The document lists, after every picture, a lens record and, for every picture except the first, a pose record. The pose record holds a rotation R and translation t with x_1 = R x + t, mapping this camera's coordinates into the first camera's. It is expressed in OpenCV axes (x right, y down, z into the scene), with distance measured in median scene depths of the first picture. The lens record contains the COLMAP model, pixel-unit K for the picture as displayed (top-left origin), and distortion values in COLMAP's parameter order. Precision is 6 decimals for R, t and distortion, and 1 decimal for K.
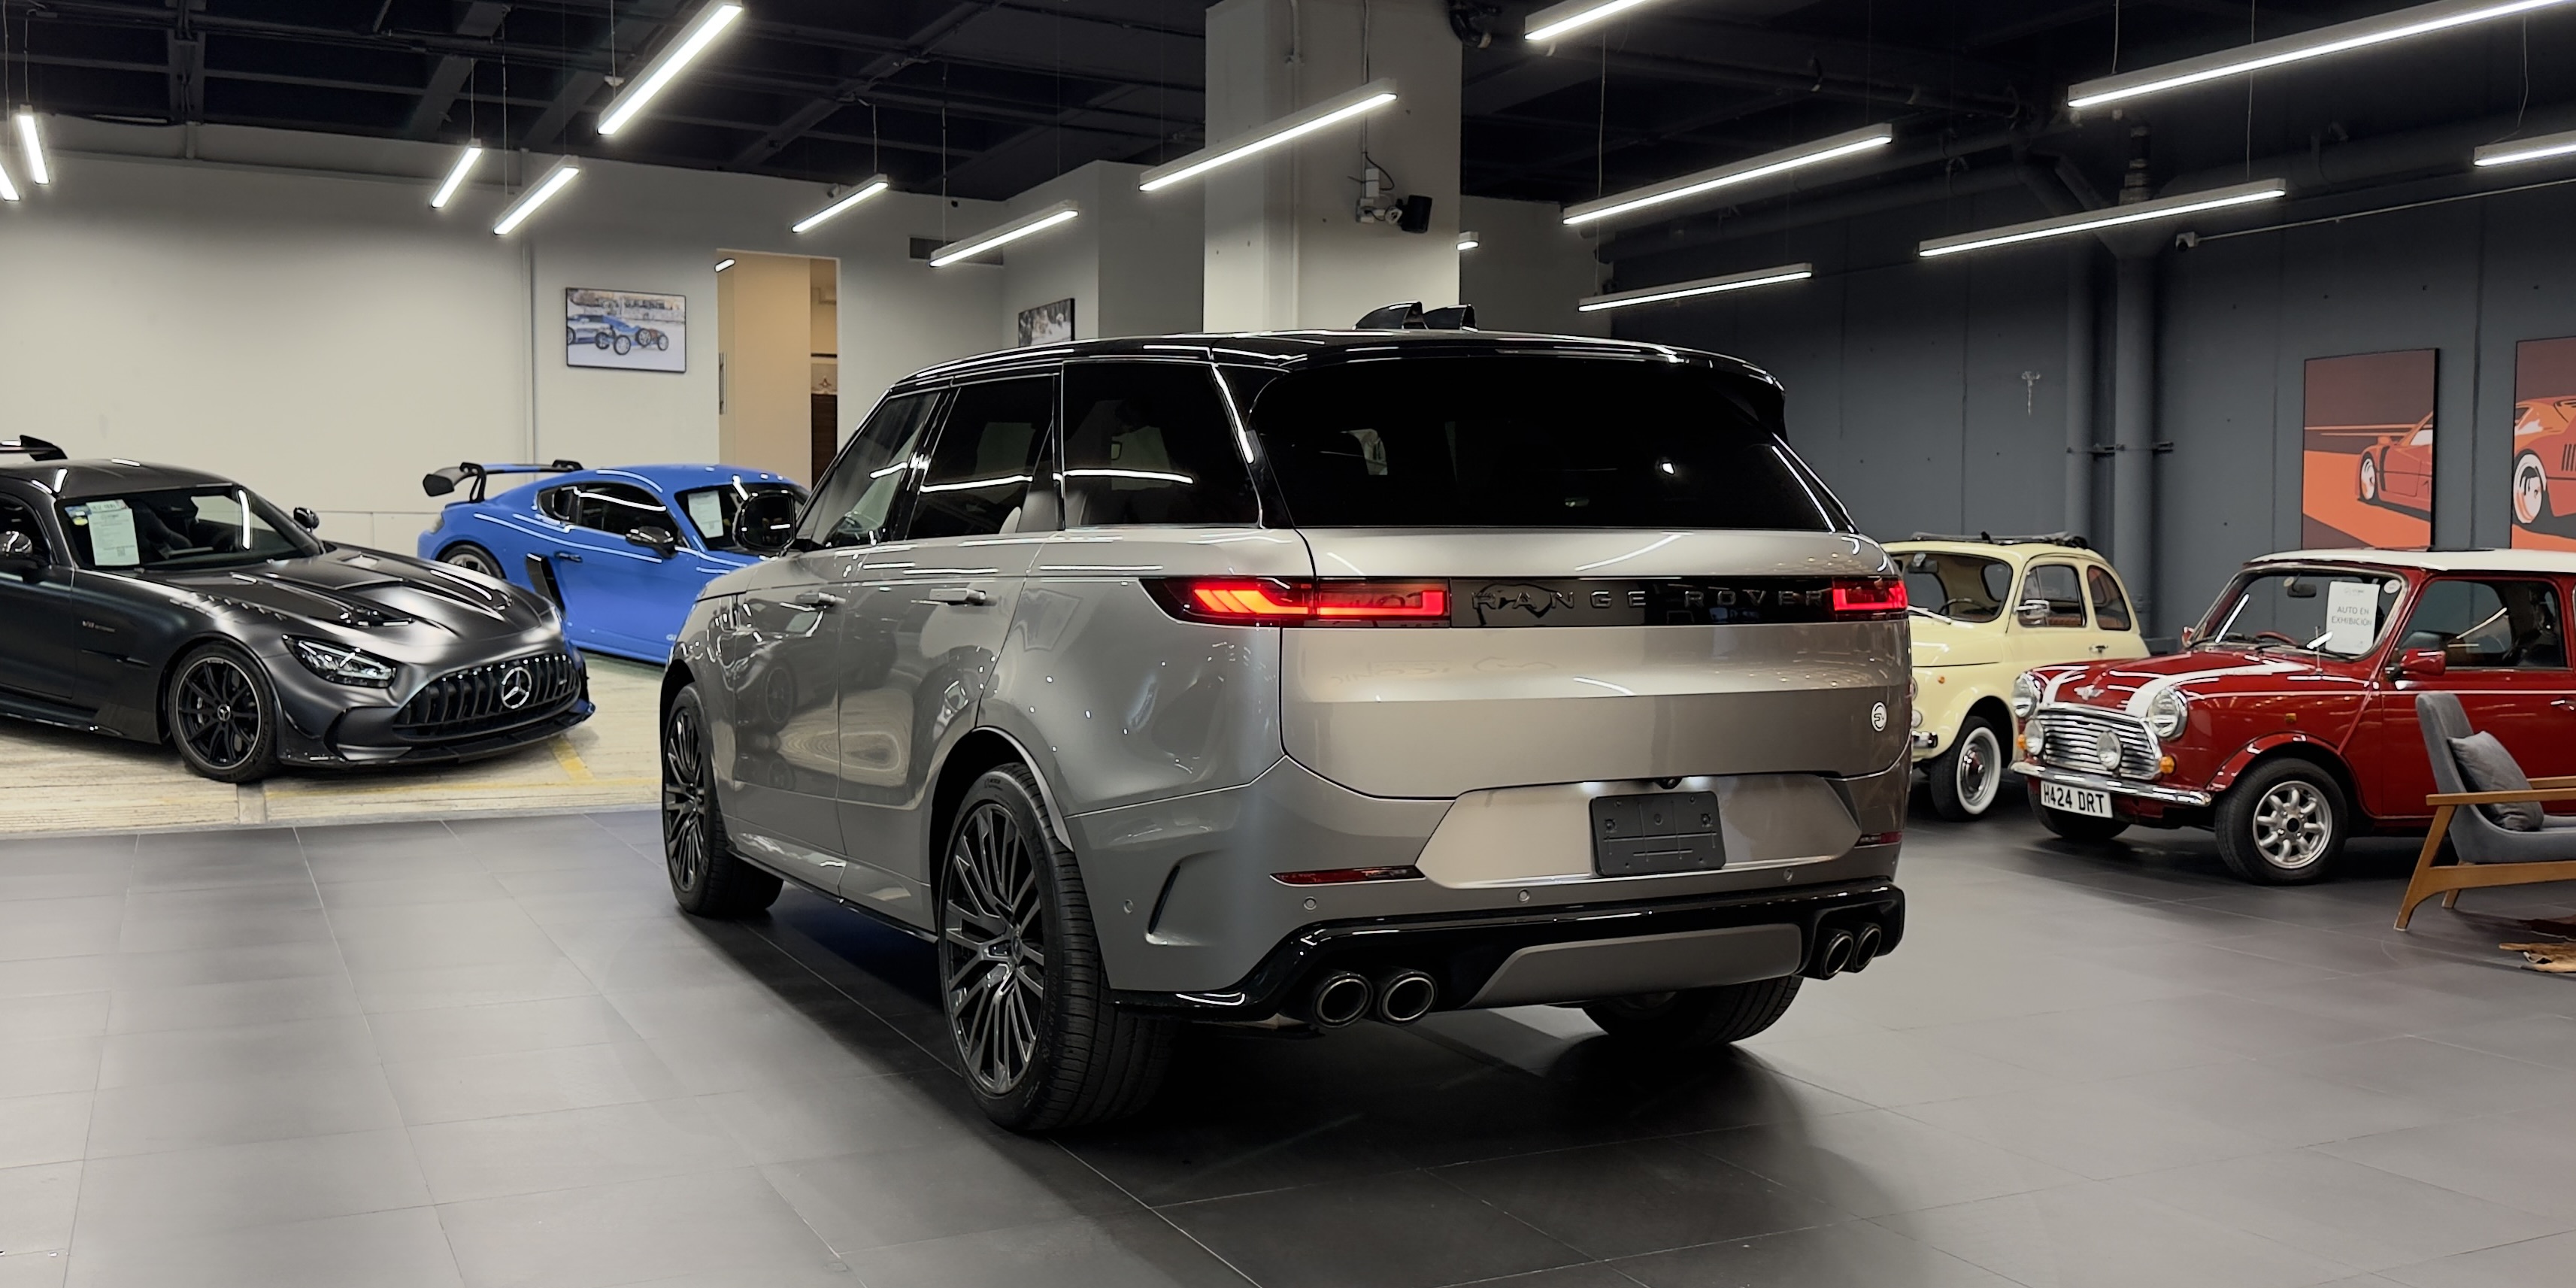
lens RADIAL K [[2089.0, 0, 1385.3], [0, 2089.0, 729.7], [0, 0, 1]] dist [0.078968, -0.098184]
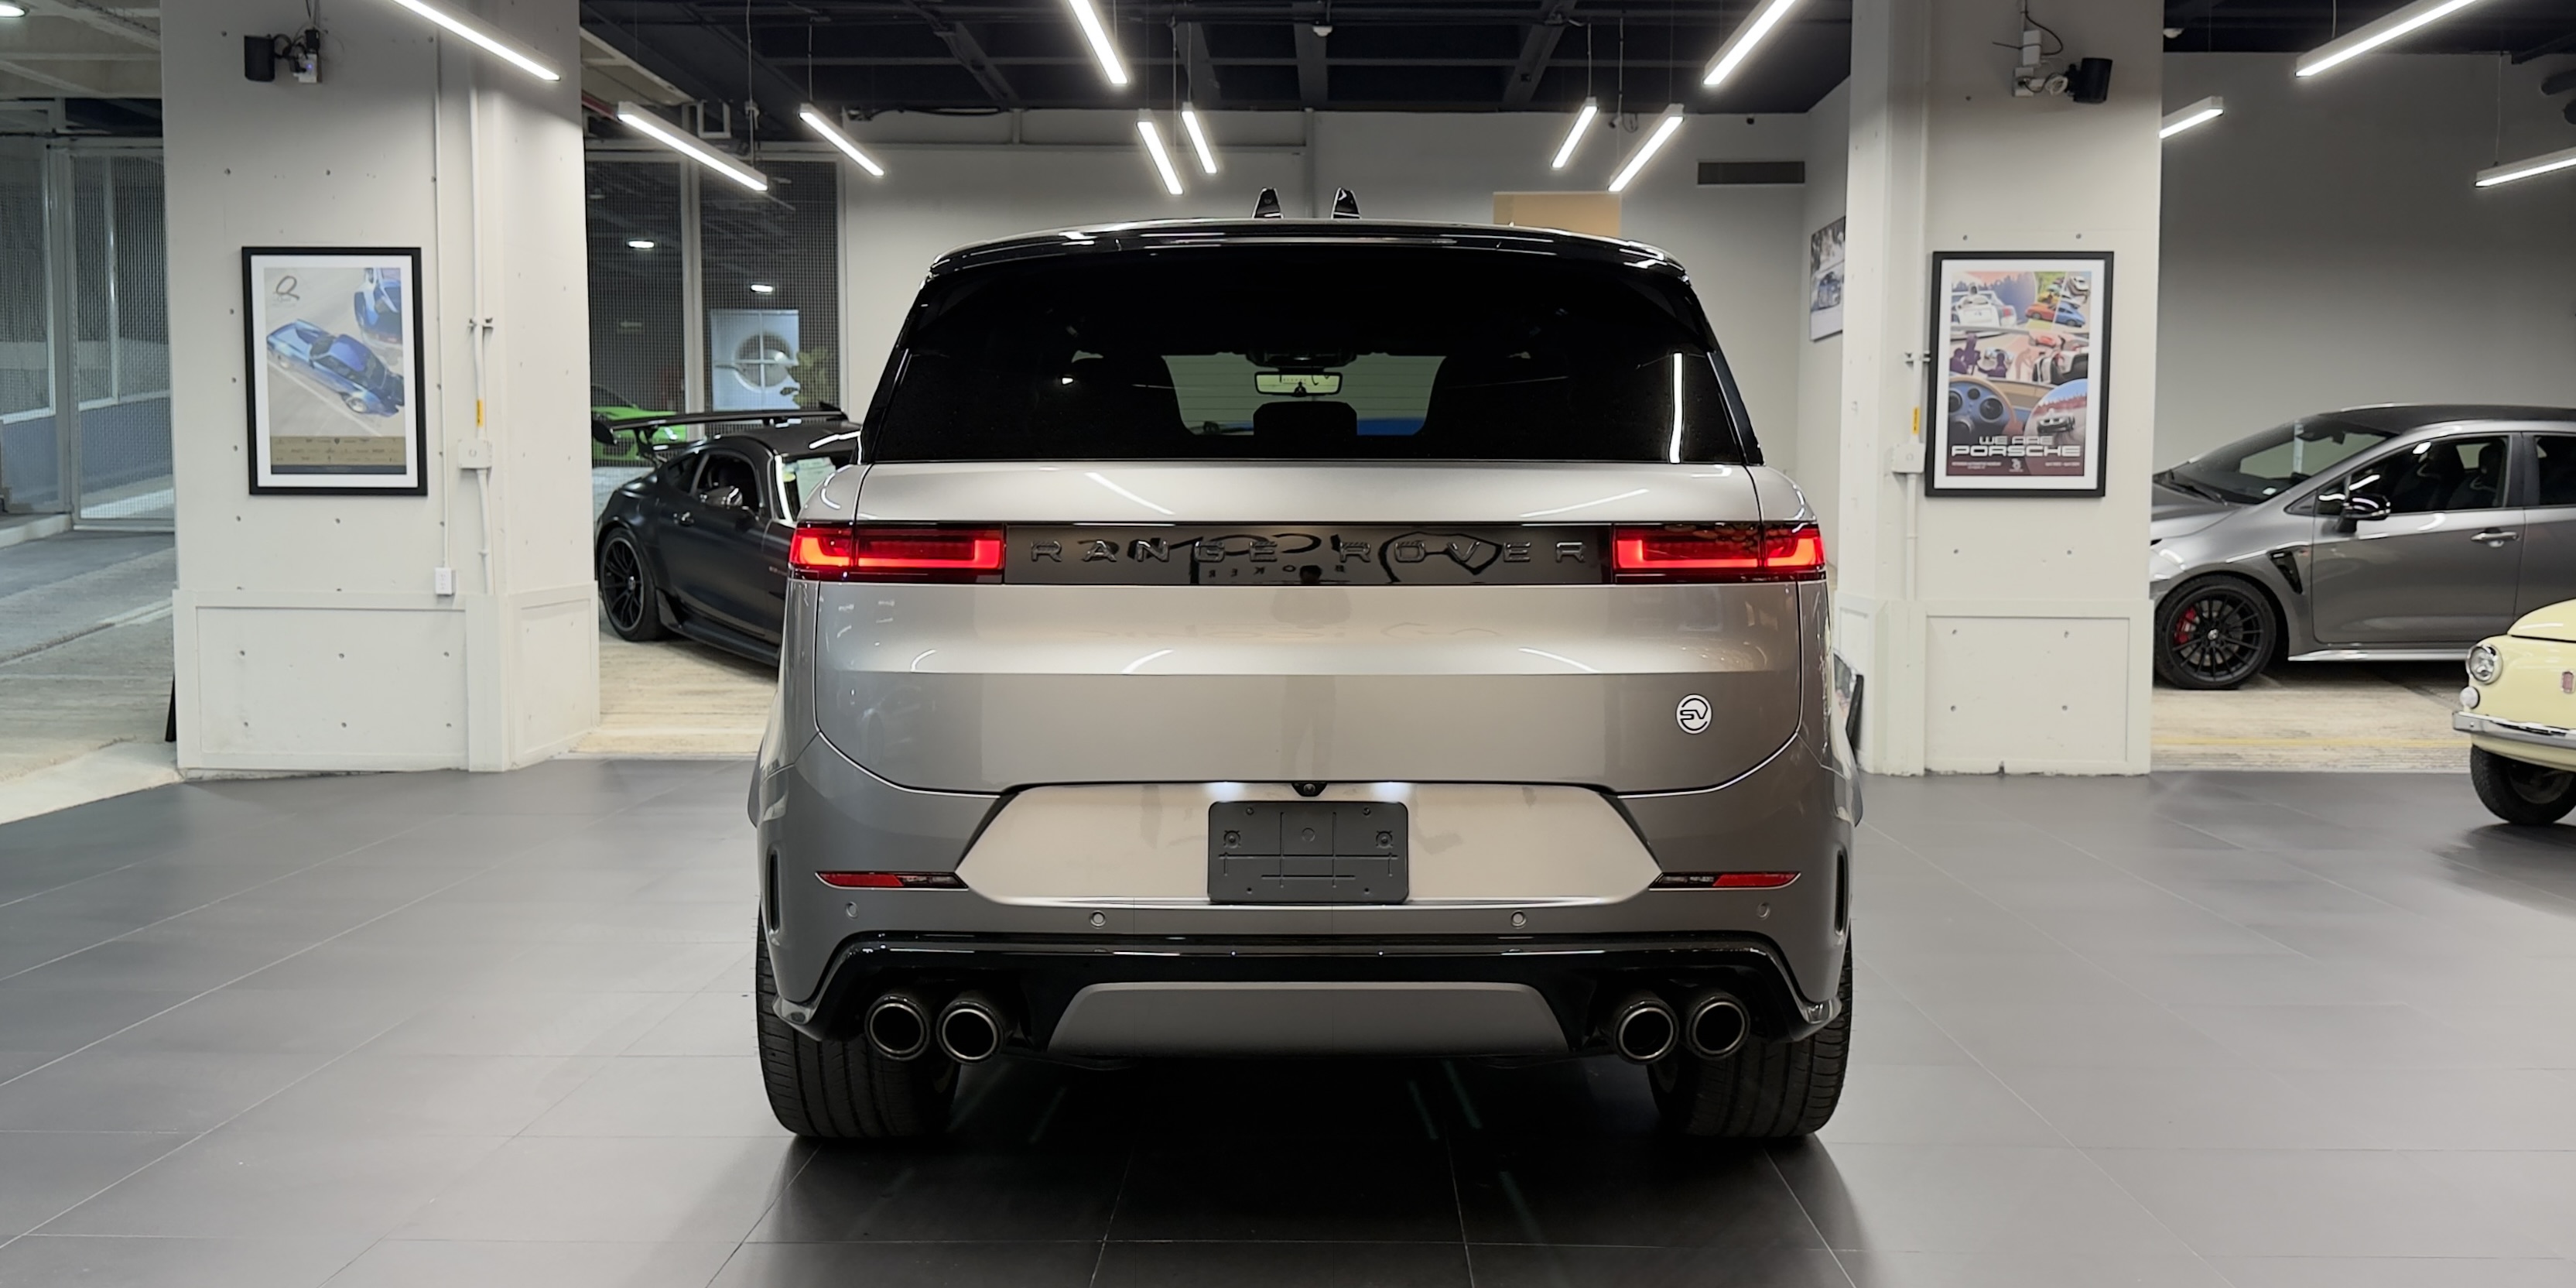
lens RADIAL K [[2227.7, 0, 1337.0], [0, 2227.7, 653.8], [0, 0, 1]] dist [0.097084, -0.018585]
pose [[0.885731, 0.026121, -0.463464, 0.185644], [-0.033464, 0.999411, -0.007626, -0.006525], [0.462992, 0.022264, 0.886083, 0.096704]]
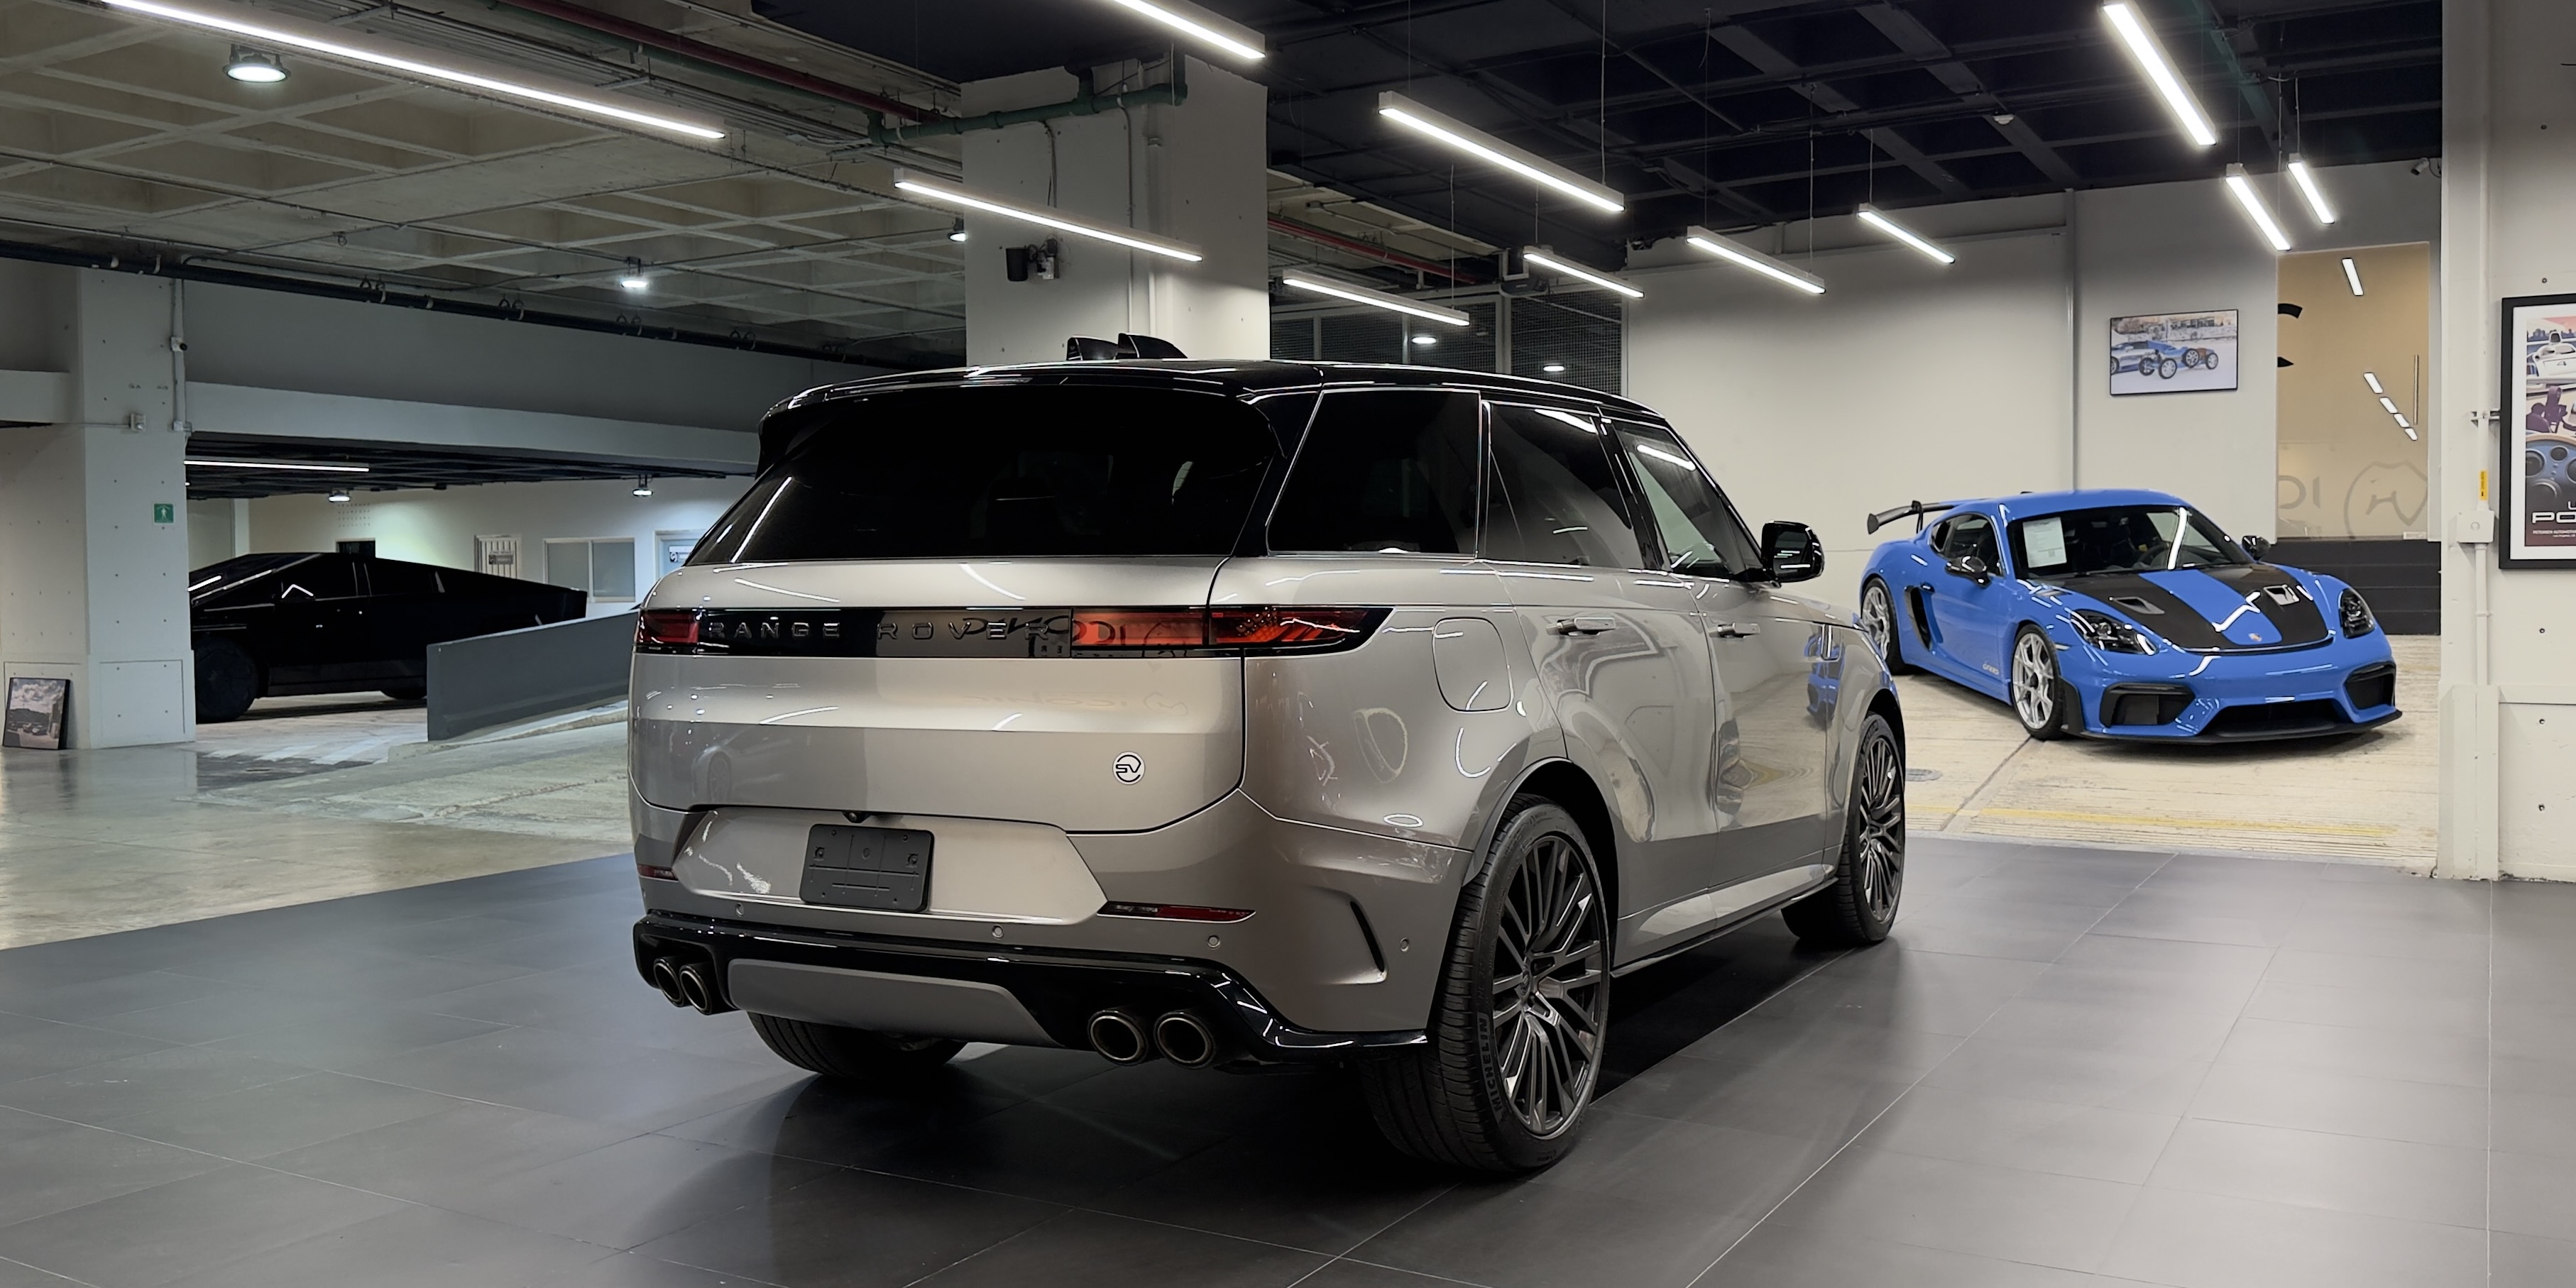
lens RADIAL K [[2088.7, 0, 1286.5], [0, 2088.7, 630.0], [0, 0, 1]] dist [0.078968, -0.098184]
pose [[0.540260, 0.002486, -0.841495, 0.378541], [-0.053781, 0.998053, -0.031580, -0.014771], [0.839778, 0.062318, 0.539342, 0.223916]]
